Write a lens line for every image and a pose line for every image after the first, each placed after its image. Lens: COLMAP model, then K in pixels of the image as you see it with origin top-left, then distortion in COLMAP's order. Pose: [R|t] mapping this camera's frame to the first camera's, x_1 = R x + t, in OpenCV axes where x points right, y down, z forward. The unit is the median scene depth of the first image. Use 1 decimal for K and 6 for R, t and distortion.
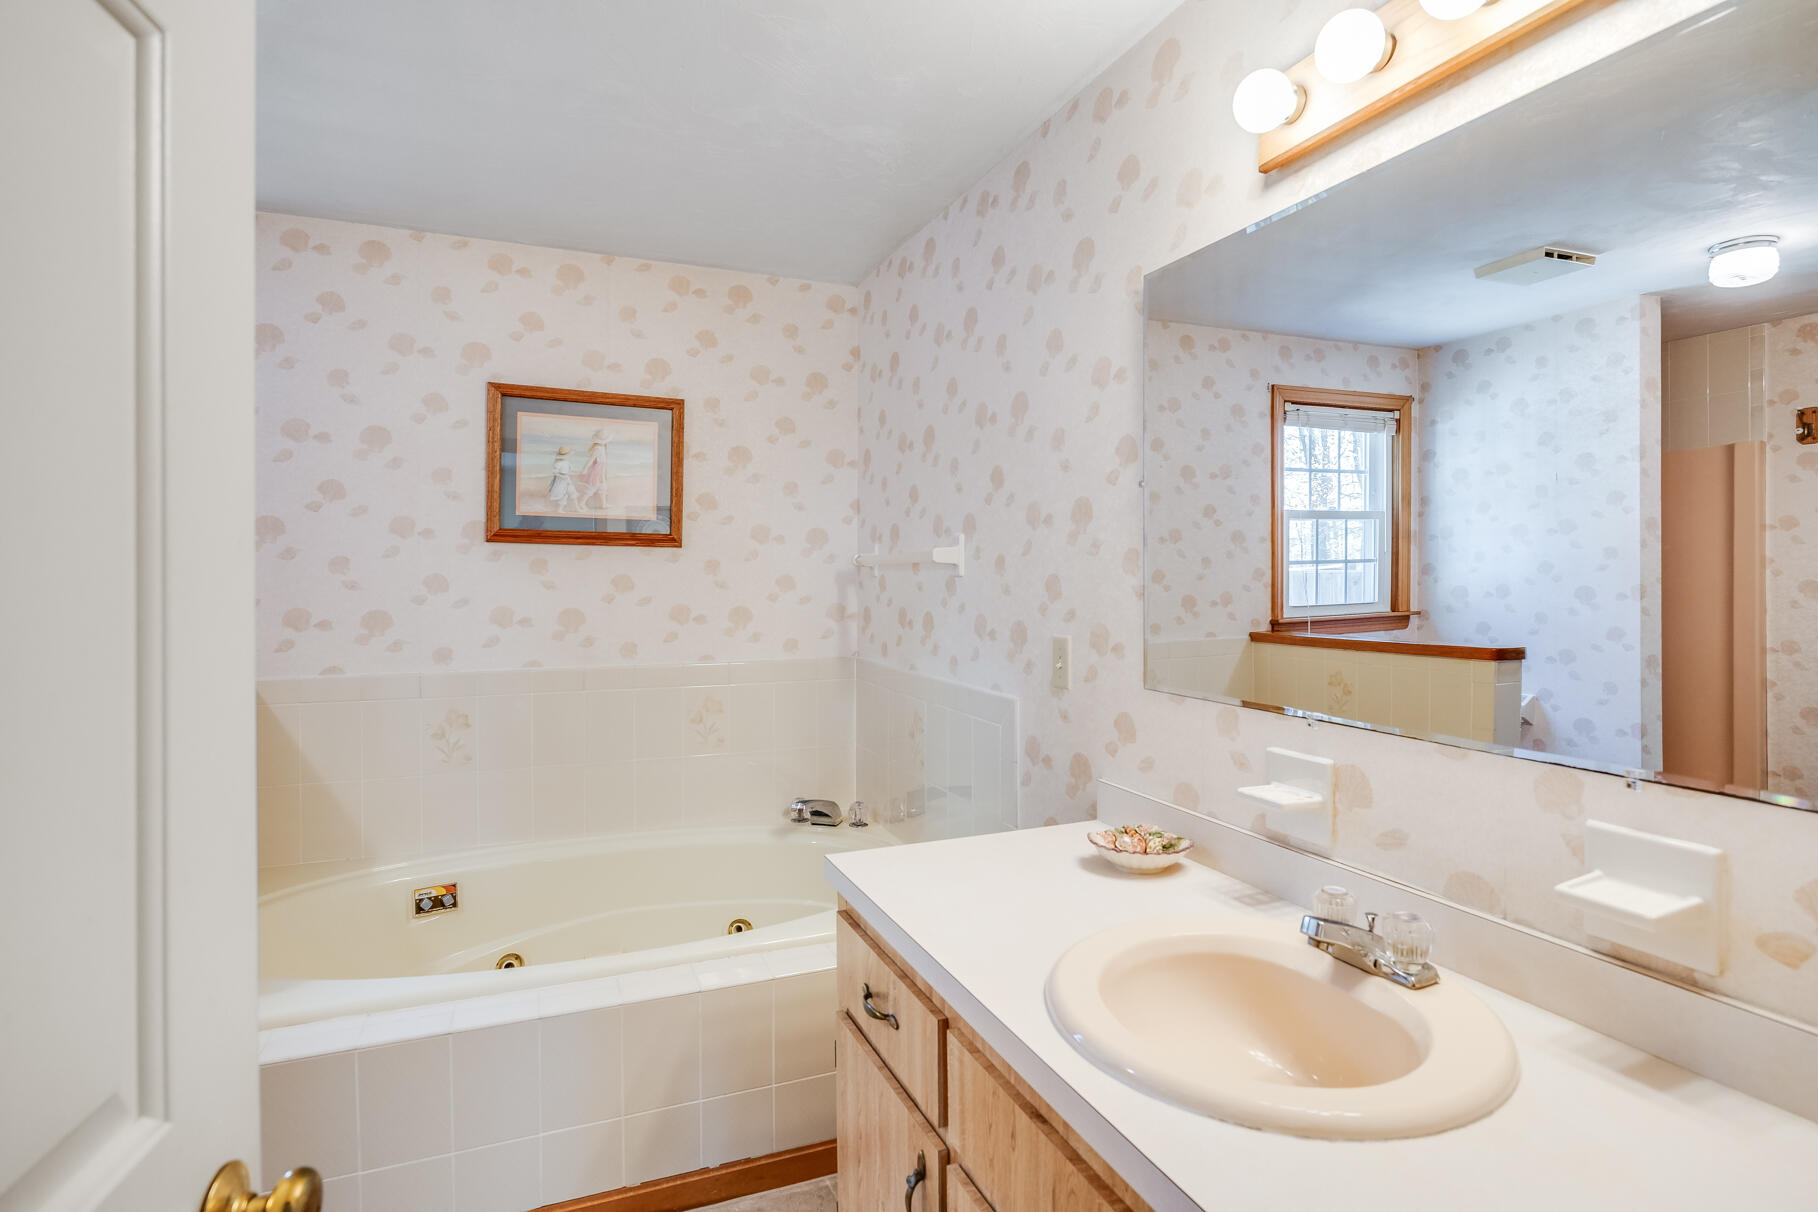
lens RADIAL K [[920.9, 0, 908.6], [0, 920.9, 583.5], [0, 0, 1]] dist [-0.000815, -0.000052]
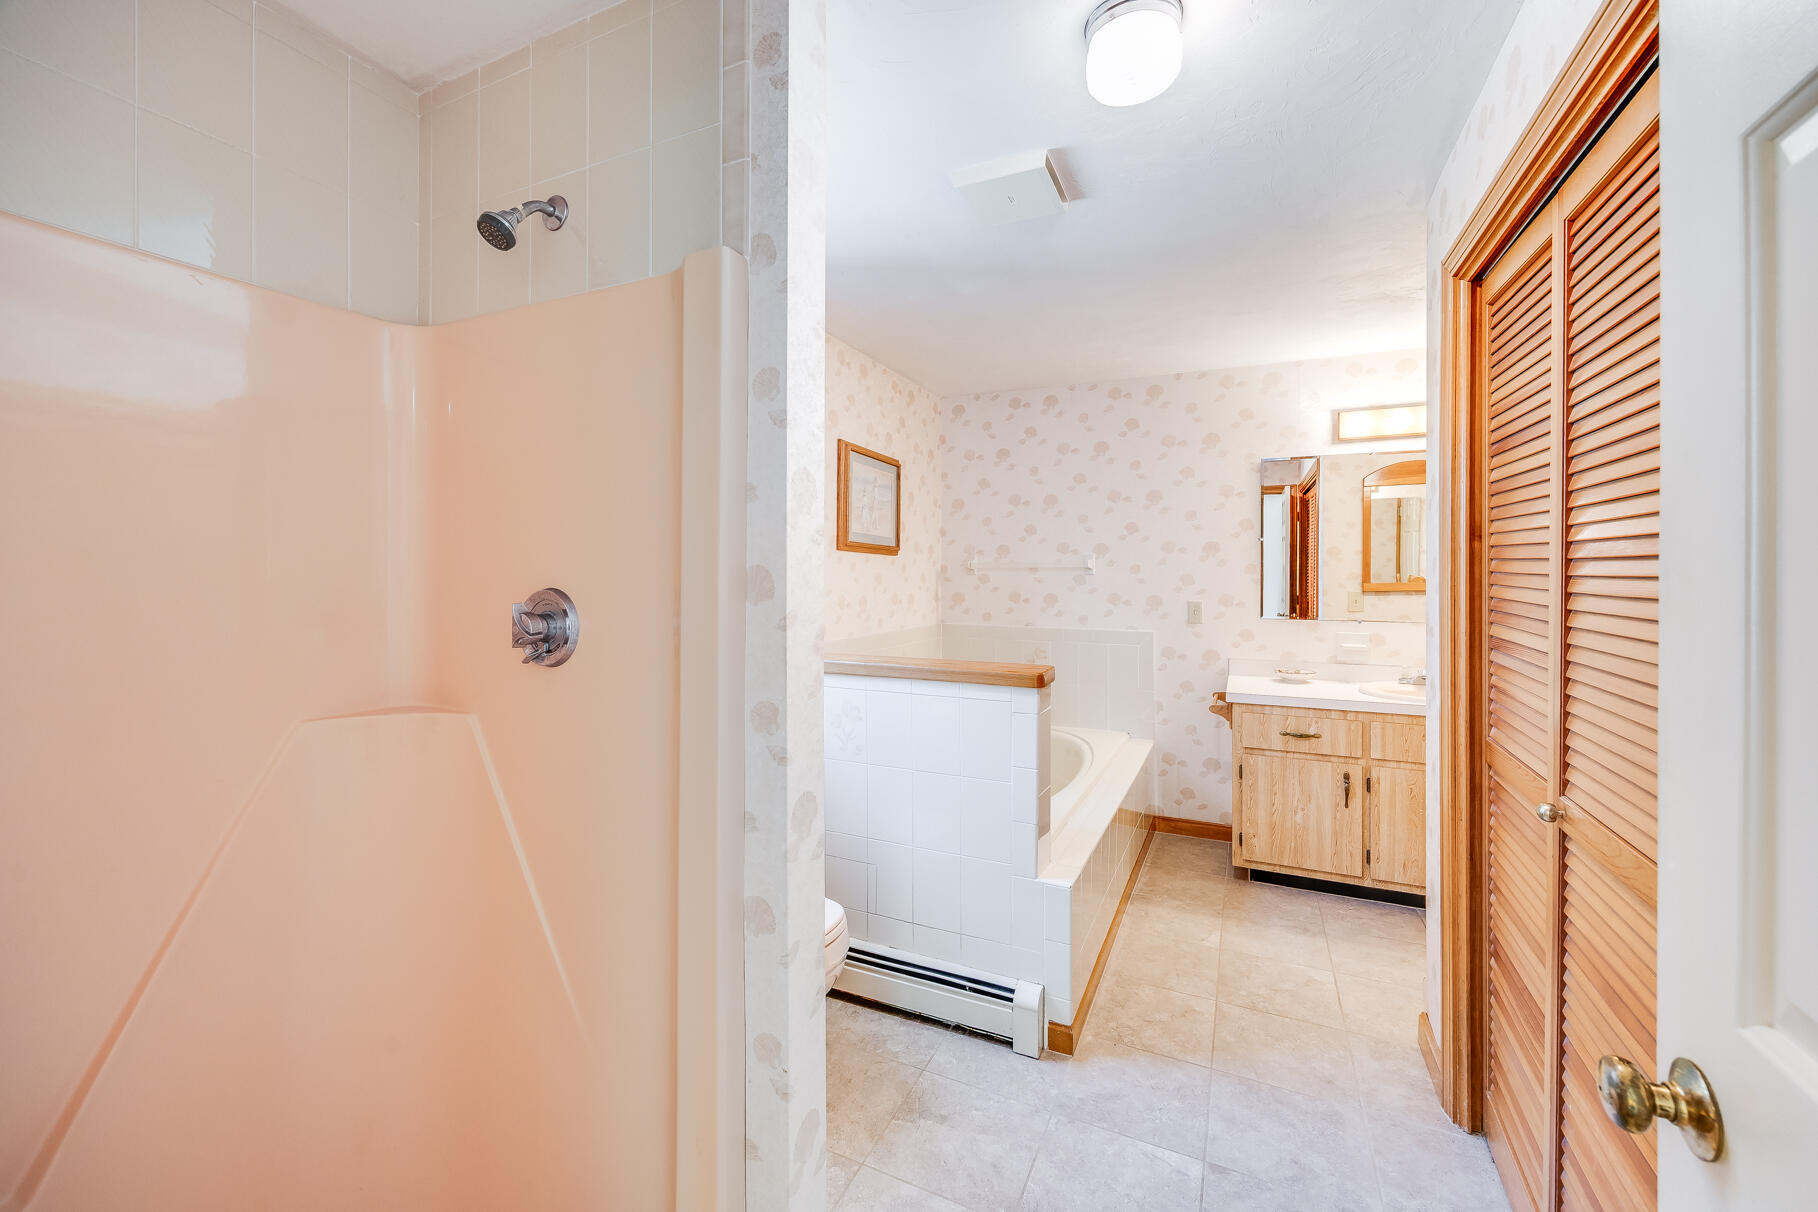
lens RADIAL K [[724.1, 0, 890.7], [0, 724.1, 576.4], [0, 0, 1]] dist [-0.013497, 0.000052]
pose [[0.752712, 0.000256, 0.658350, -1.113513], [0.003553, 0.999984, -0.004452, 0.001309], [-0.658341, 0.005690, 0.752698, 0.096309]]
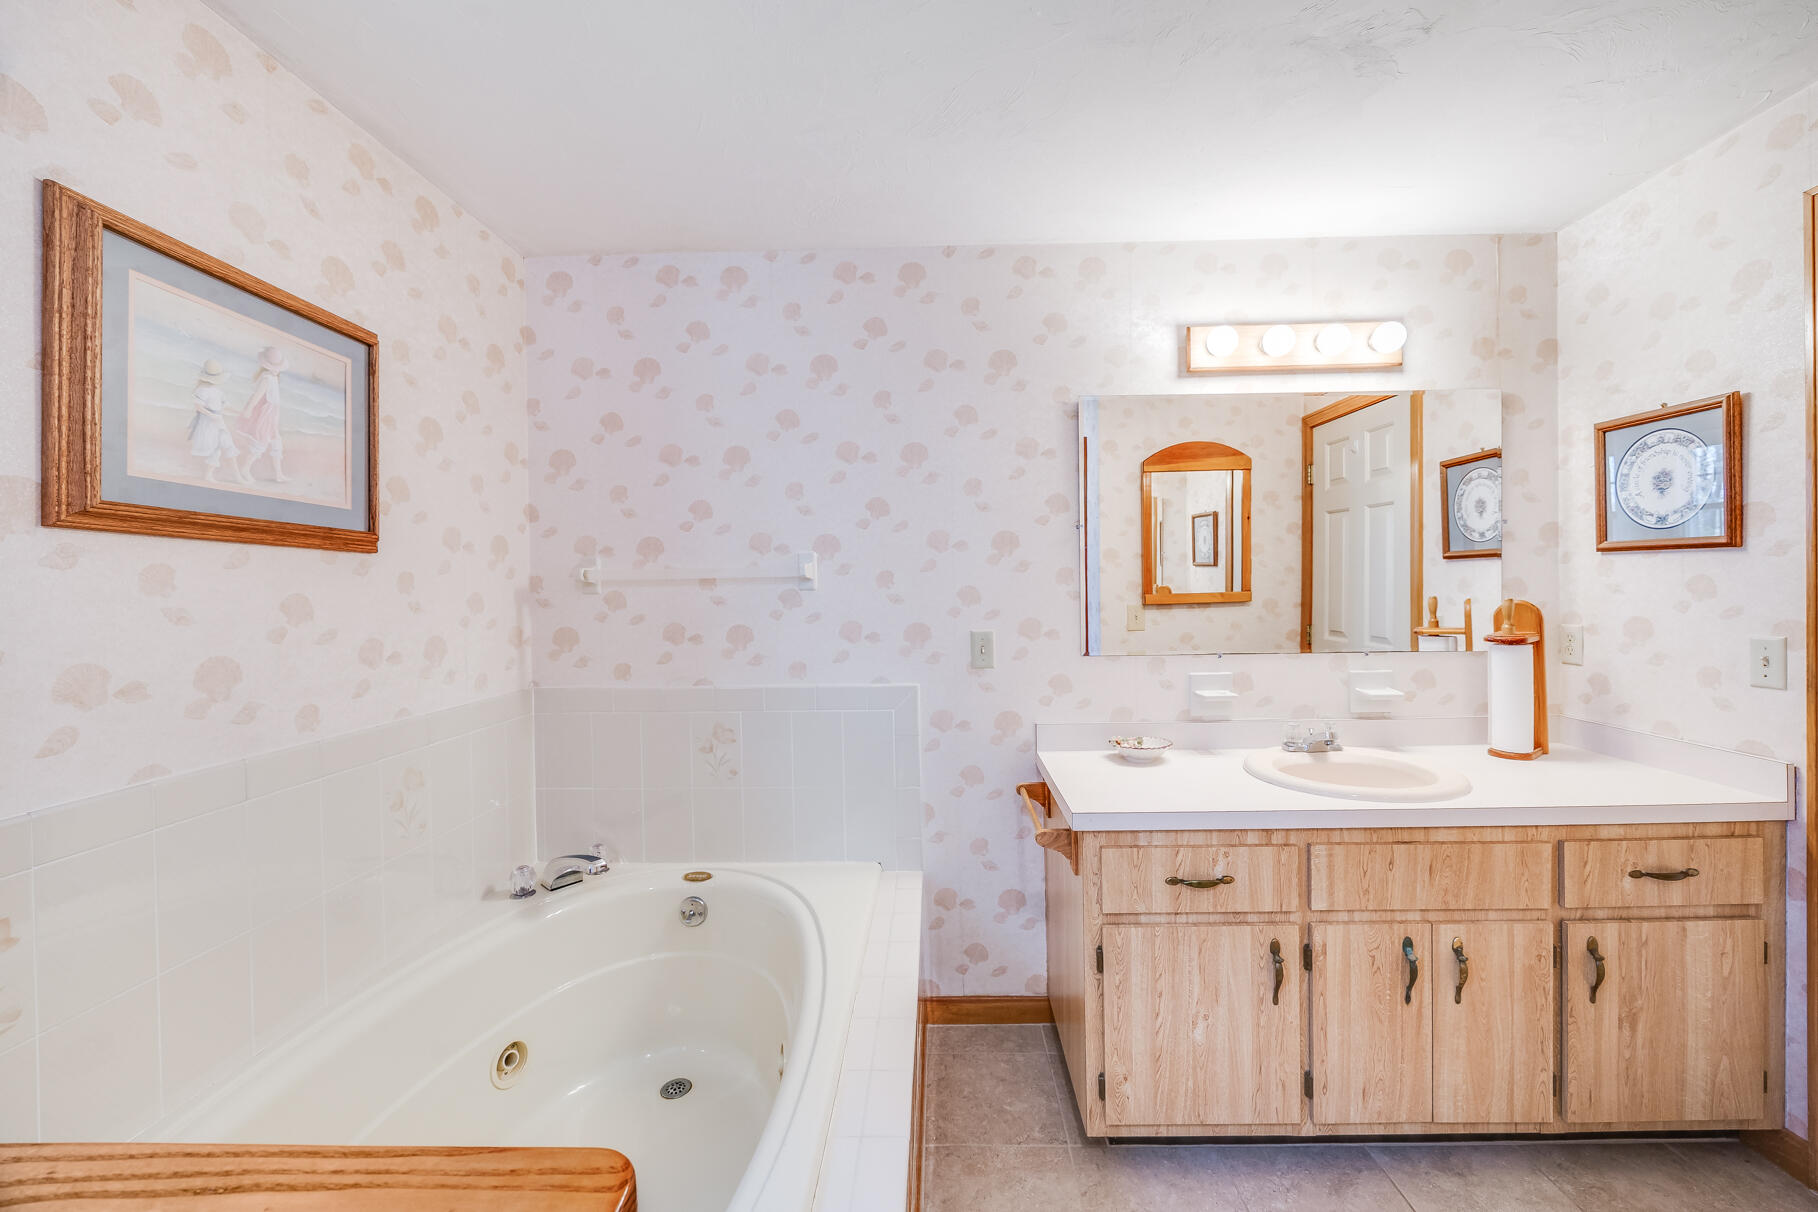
lens RADIAL K [[718.2, 0, 918.4], [0, 718.2, 592.0], [0, 0, 1]] dist [-0.001892, 0.000095]
pose [[0.410228, -0.011475, 0.911911, -0.592170], [0.023087, 0.999731, 0.002194, -0.003086], [-0.911691, 0.020153, 0.410382, 0.448857]]
